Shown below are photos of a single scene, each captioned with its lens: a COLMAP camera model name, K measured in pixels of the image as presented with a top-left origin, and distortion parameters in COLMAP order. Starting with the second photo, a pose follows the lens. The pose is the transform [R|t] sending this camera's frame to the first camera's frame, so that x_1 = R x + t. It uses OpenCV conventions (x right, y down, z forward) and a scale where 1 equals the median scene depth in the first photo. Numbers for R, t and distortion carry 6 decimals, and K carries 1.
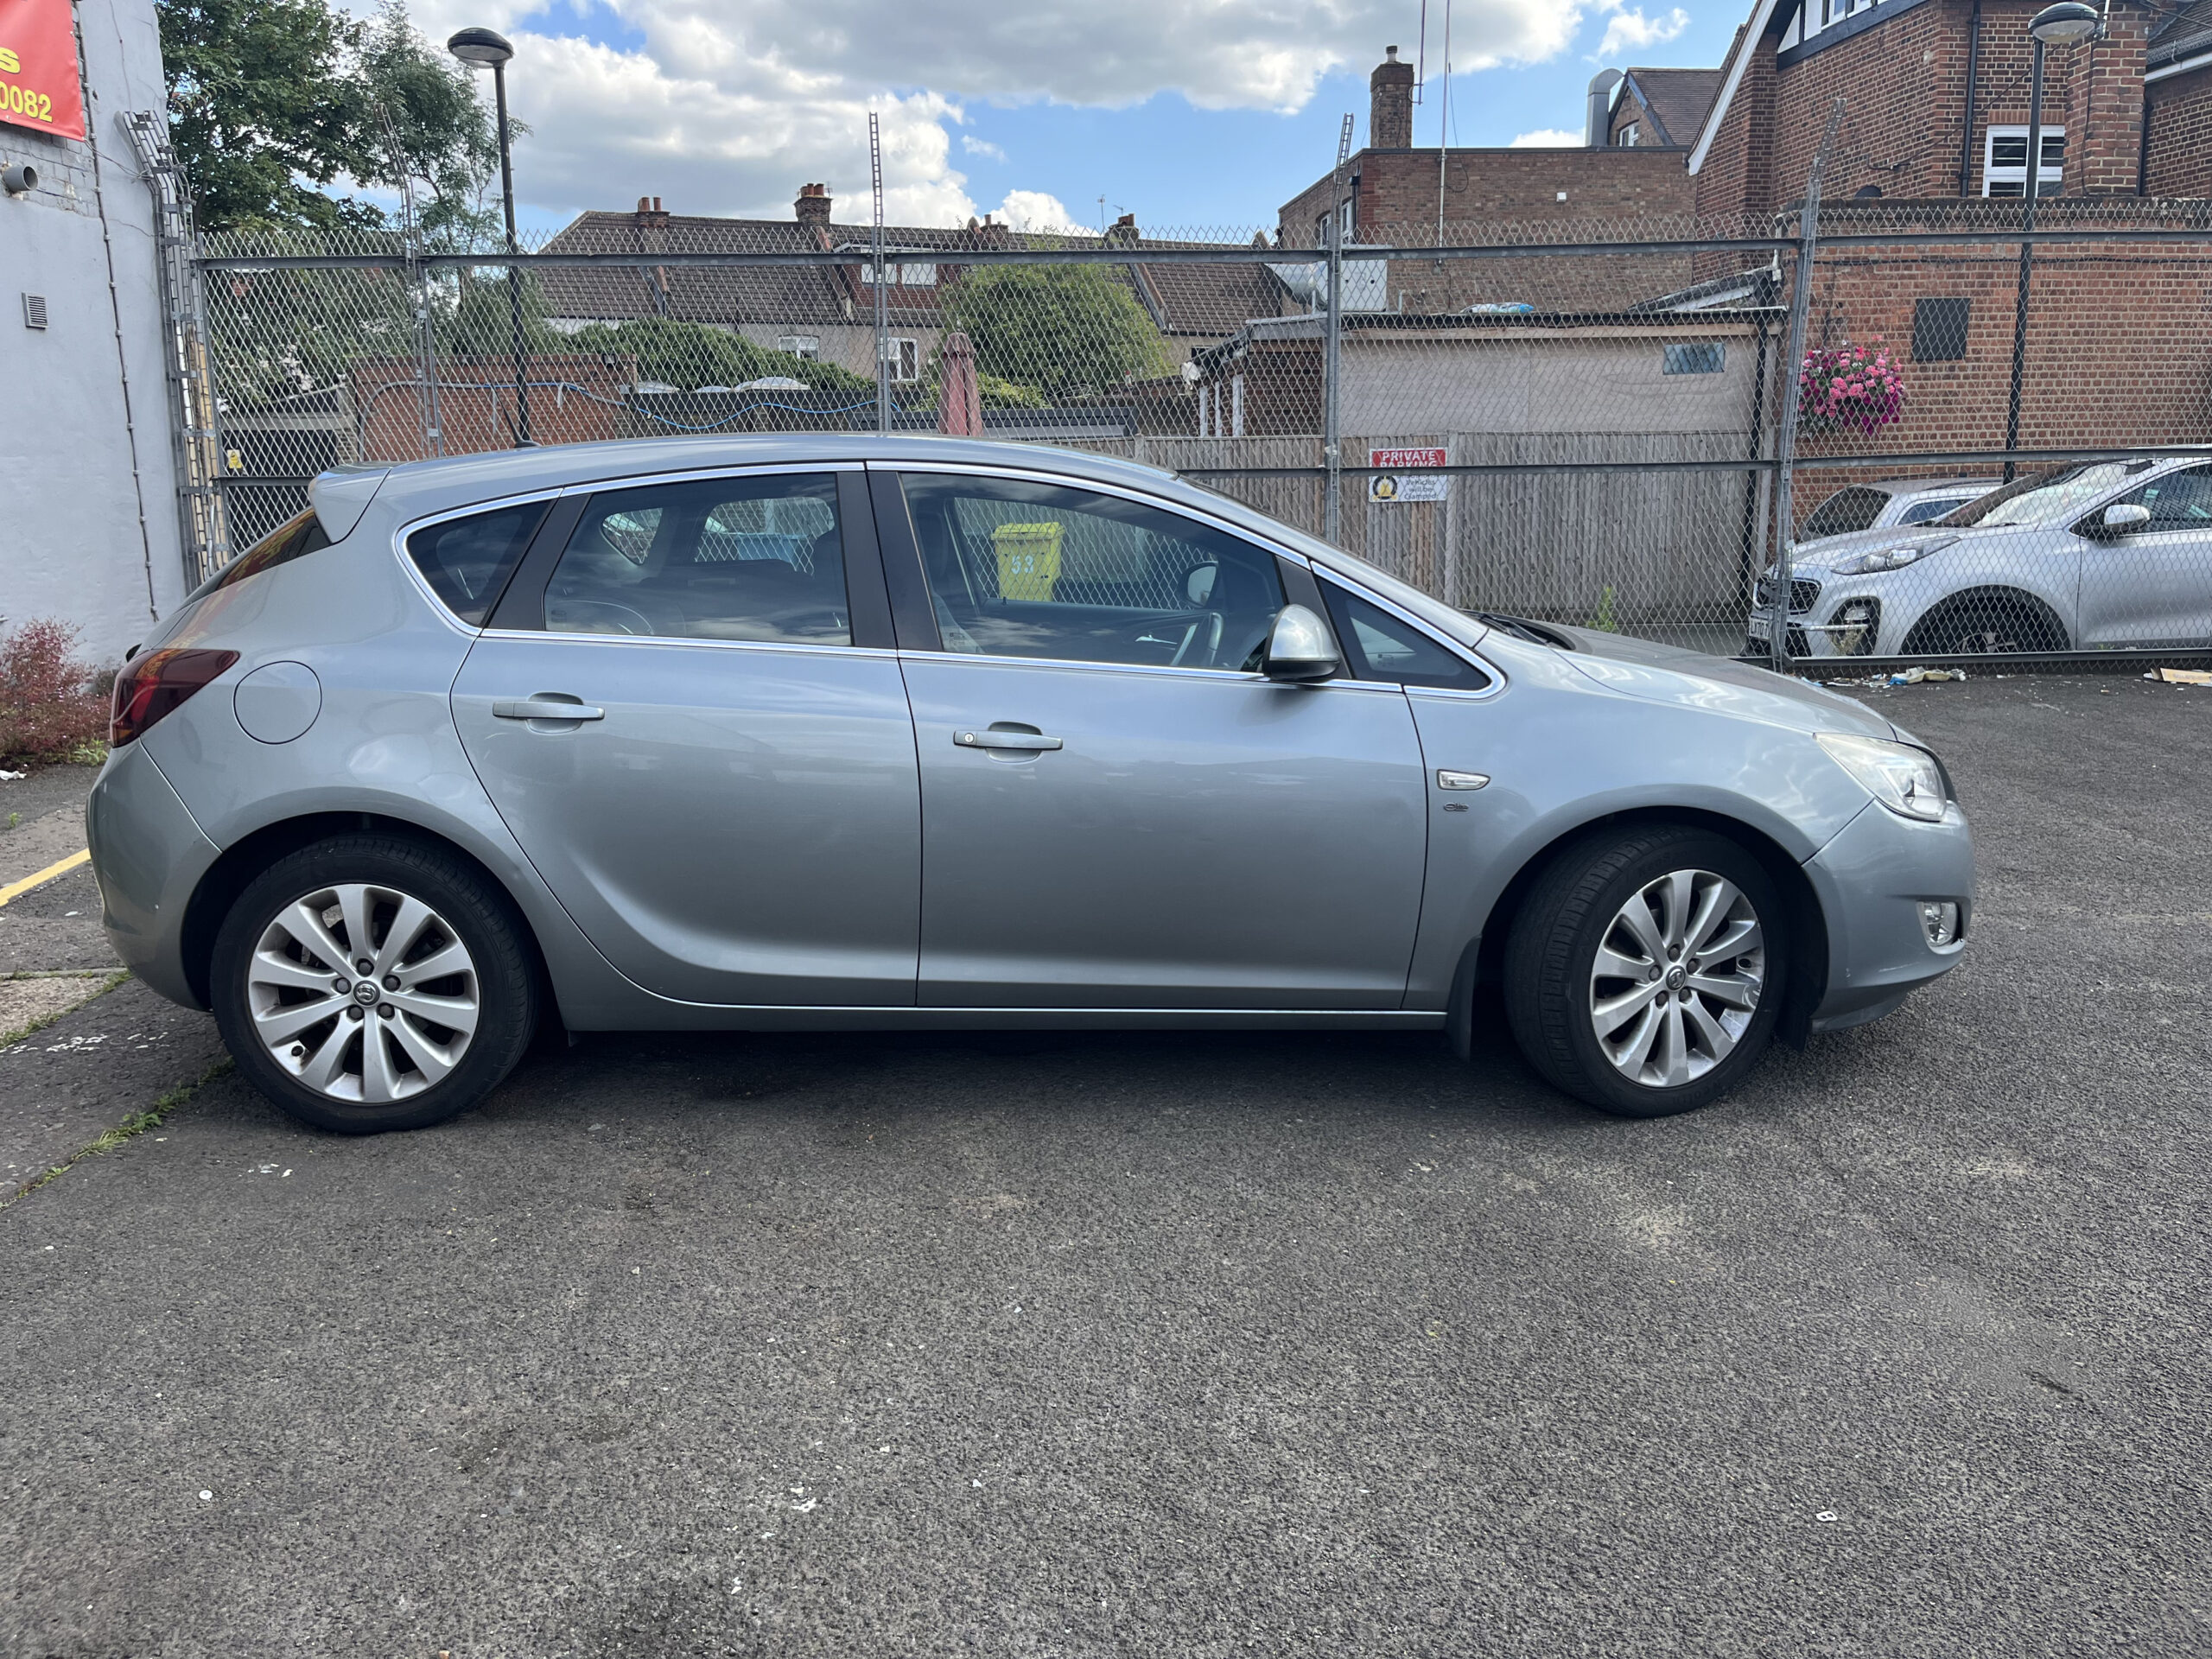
lens RADIAL K [[1704.9, 0, 1108.4], [0, 1704.9, 820.4], [0, 0, 1]] dist [0.029642, -0.029562]
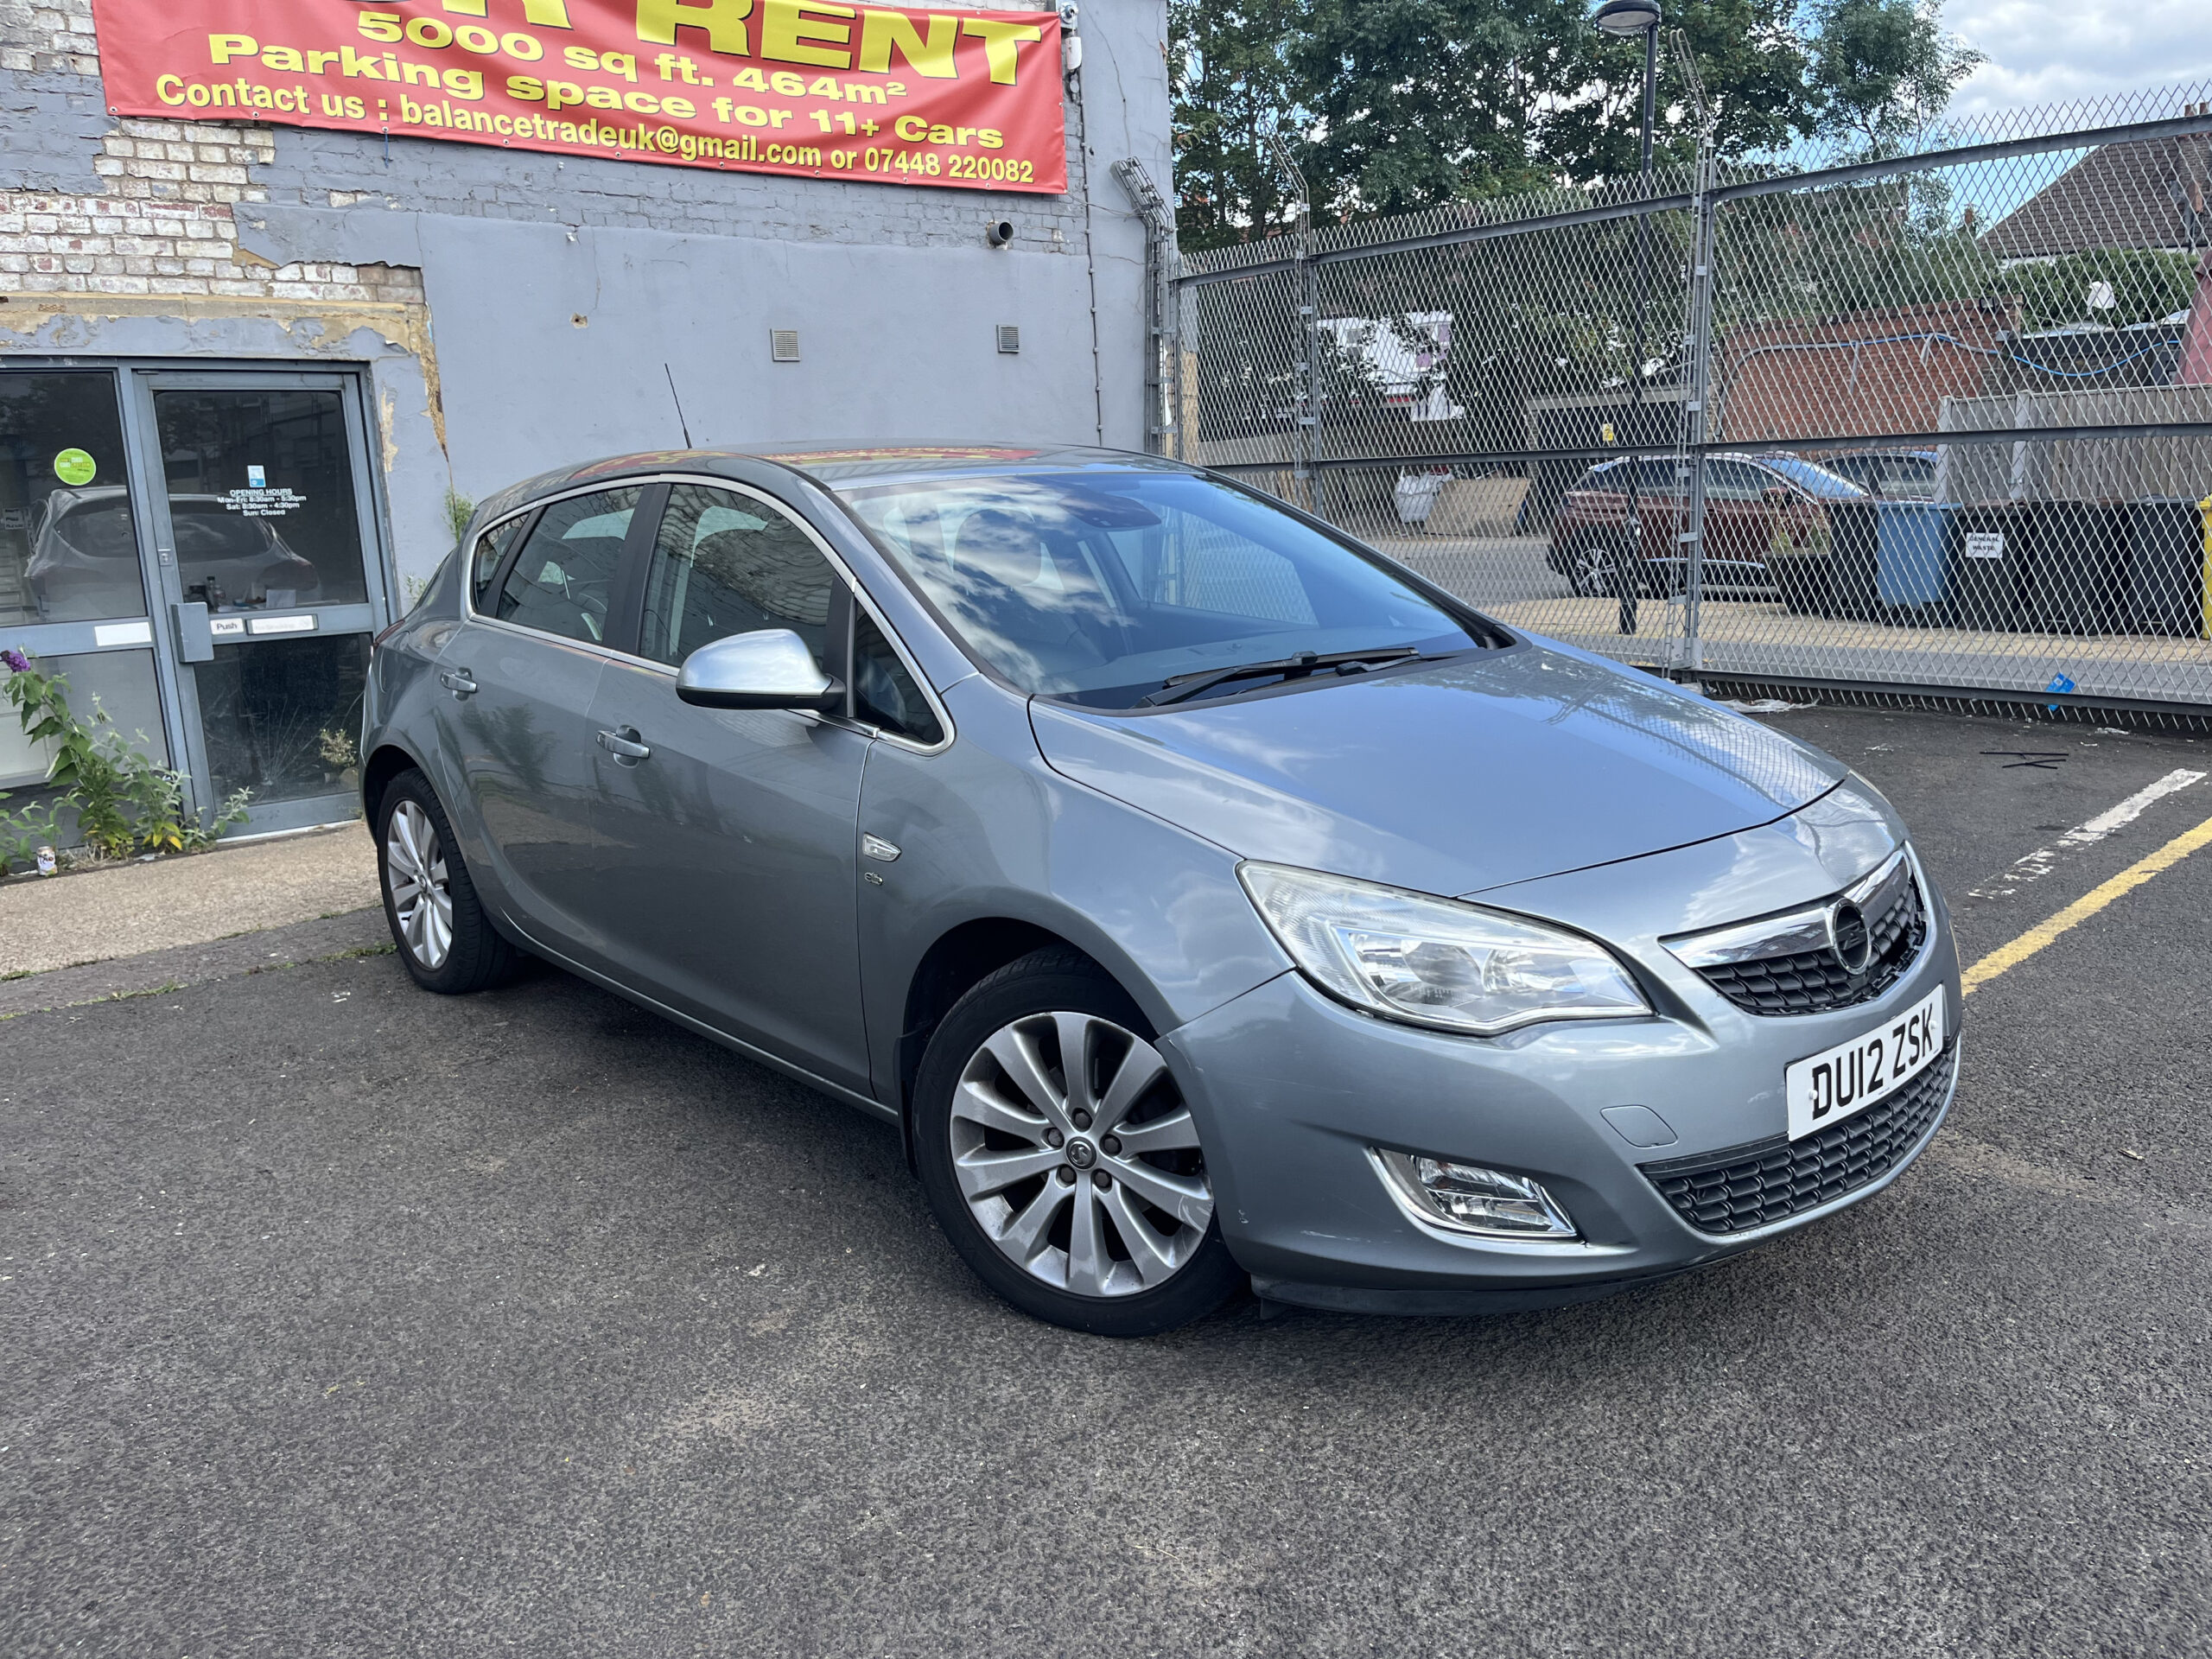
lens RADIAL K [[1704.9, 0, 1106.4], [0, 1704.9, 842.7], [0, 0, 1]] dist [0.029642, -0.029562]
pose [[0.653031, 0.146097, -0.743105, 0.413315], [-0.119997, 0.988782, 0.088946, -0.052490], [0.747764, 0.031086, 0.663237, 0.238570]]
